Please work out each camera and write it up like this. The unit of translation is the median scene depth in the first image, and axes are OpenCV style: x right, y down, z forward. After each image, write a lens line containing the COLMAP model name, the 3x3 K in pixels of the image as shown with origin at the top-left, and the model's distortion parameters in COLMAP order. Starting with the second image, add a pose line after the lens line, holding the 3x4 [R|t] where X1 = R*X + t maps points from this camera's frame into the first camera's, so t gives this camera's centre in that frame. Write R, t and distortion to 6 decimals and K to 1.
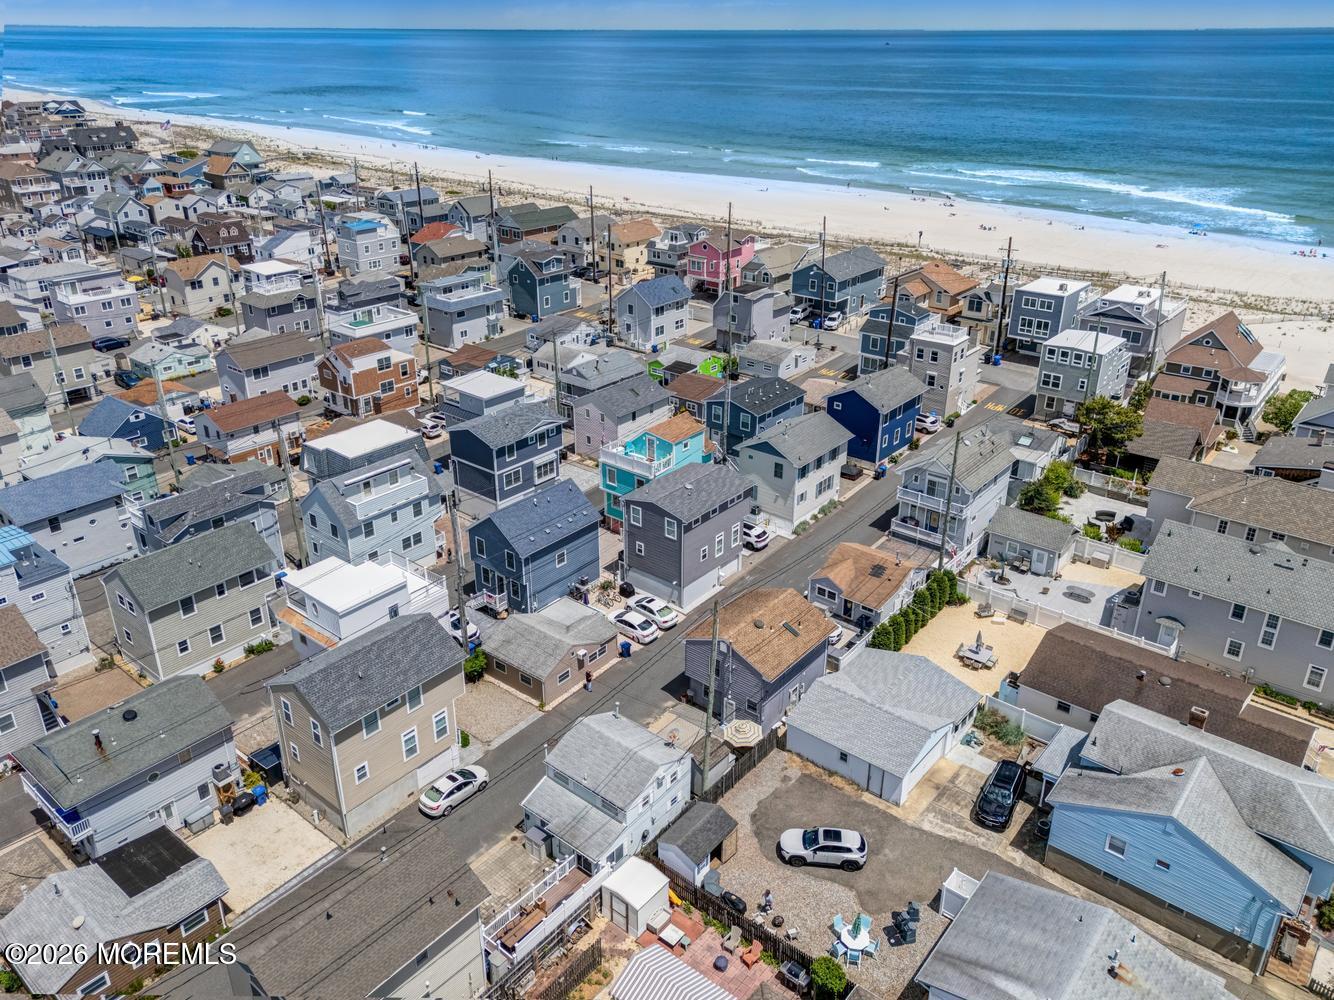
lens RADIAL K [[971.0, 0, 669.5], [0, 971.0, 498.5], [0, 0, 1]] dist [0.065363, -0.064022]
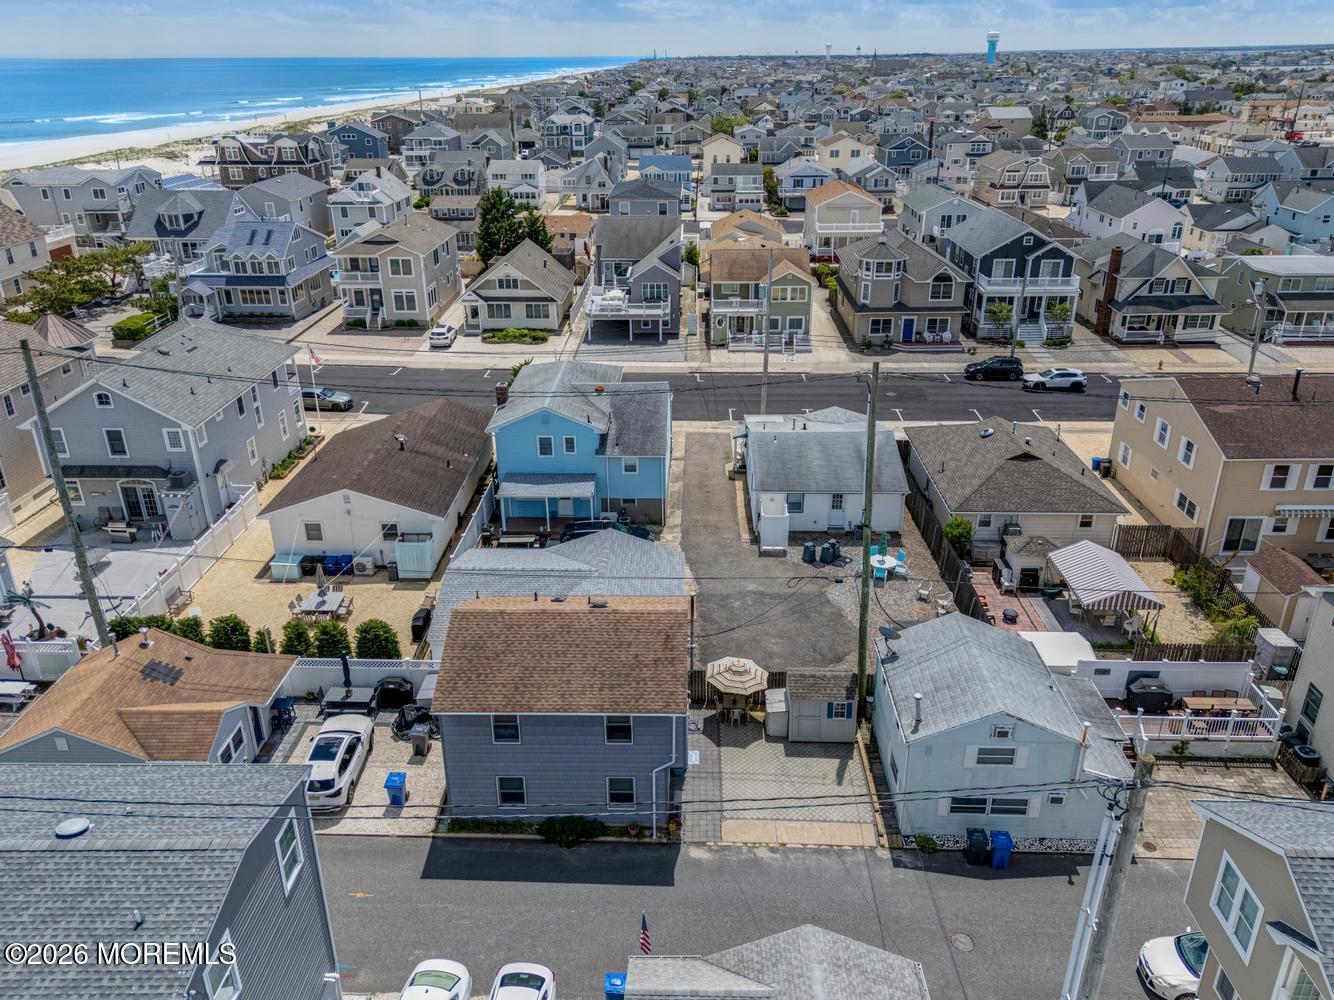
lens RADIAL K [[982.4, 0, 669.4], [0, 982.4, 502.7], [0, 0, 1]] dist [0.064832, -0.064586]
pose [[-0.612581, -0.320253, 0.722622, -0.184613], [0.339815, 0.718727, 0.606595, -0.139098], [-0.713632, 0.617146, -0.331452, 0.690421]]
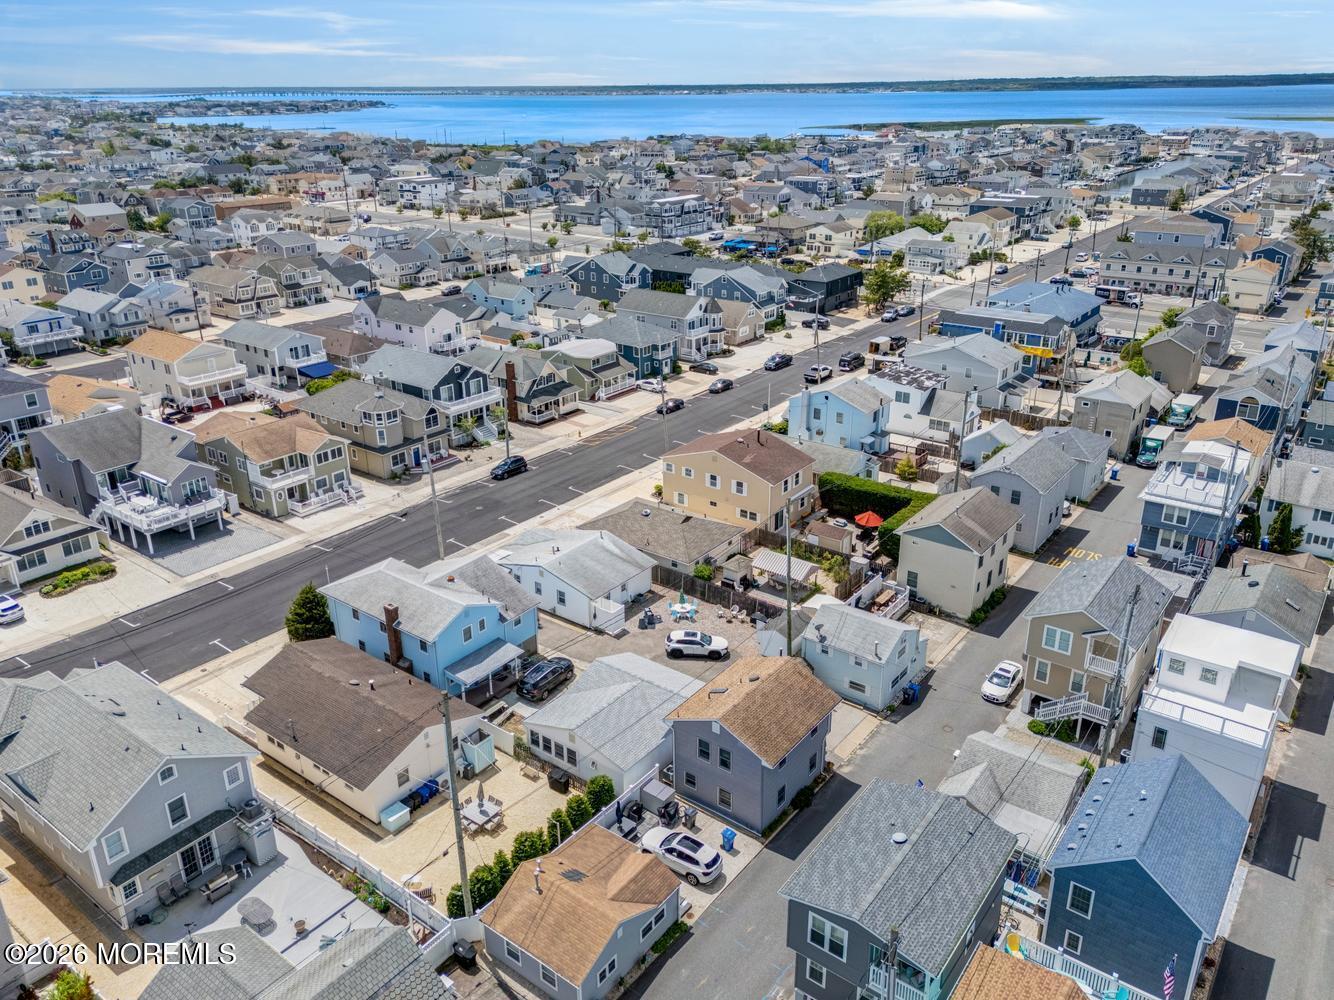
lens RADIAL K [[940.7, 0, 667.0], [0, 940.7, 500.0], [0, 0, 1]] dist [0.090569, -0.097643]
pose [[-0.999590, 0.020482, -0.019987, 0.118595], [-0.001006, 0.672825, 0.739801, -0.398073], [0.028600, 0.739518, -0.672529, 0.911046]]
